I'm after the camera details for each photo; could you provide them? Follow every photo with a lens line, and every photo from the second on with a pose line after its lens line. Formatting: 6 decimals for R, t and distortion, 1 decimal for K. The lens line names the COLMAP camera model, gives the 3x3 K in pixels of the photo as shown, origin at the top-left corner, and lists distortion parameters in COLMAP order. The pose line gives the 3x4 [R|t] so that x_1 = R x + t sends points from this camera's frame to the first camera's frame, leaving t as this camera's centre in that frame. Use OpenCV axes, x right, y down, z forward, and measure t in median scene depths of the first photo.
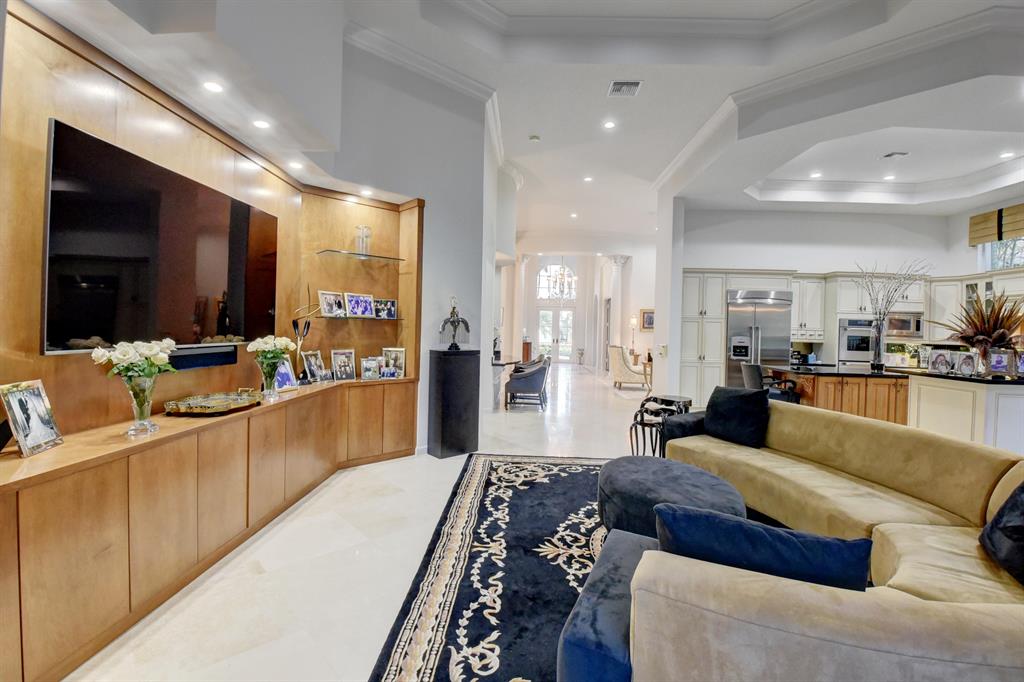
lens RADIAL K [[453.8, 0, 510.8], [0, 453.8, 335.2], [0, 0, 1]] dist [-0.004309, -0.014061]
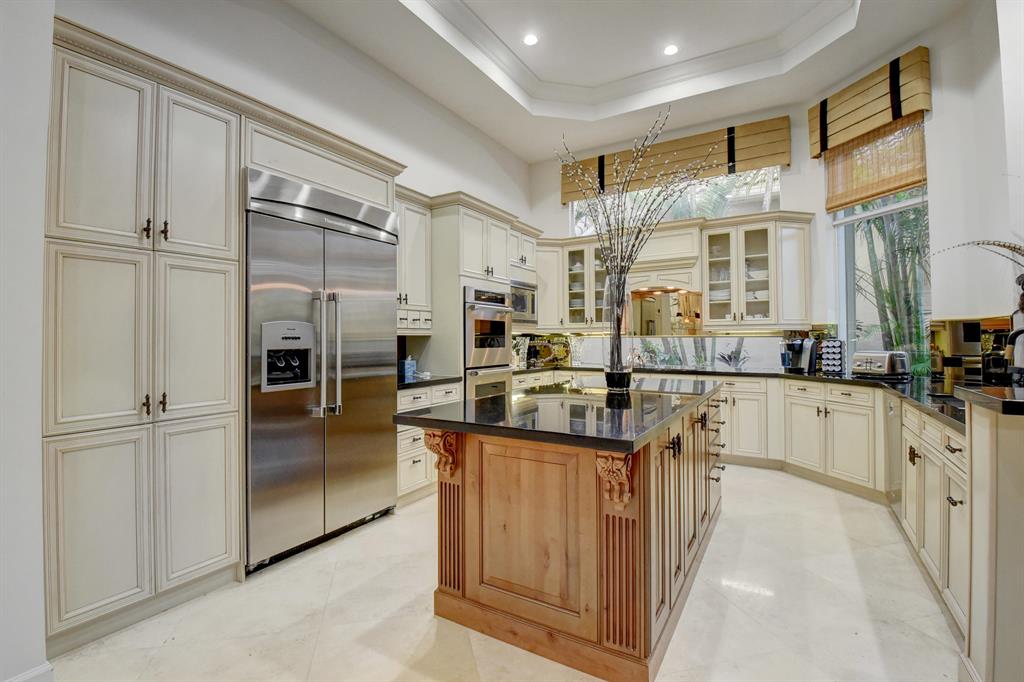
lens RADIAL K [[453.8, 0, 505.6], [0, 453.8, 332.4], [0, 0, 1]] dist [-0.004309, -0.014061]
pose [[0.493502, -0.018462, 0.869548, 0.491590], [0.029116, 0.999565, 0.004698, 0.023246], [-0.869257, 0.022999, 0.493825, 1.150473]]
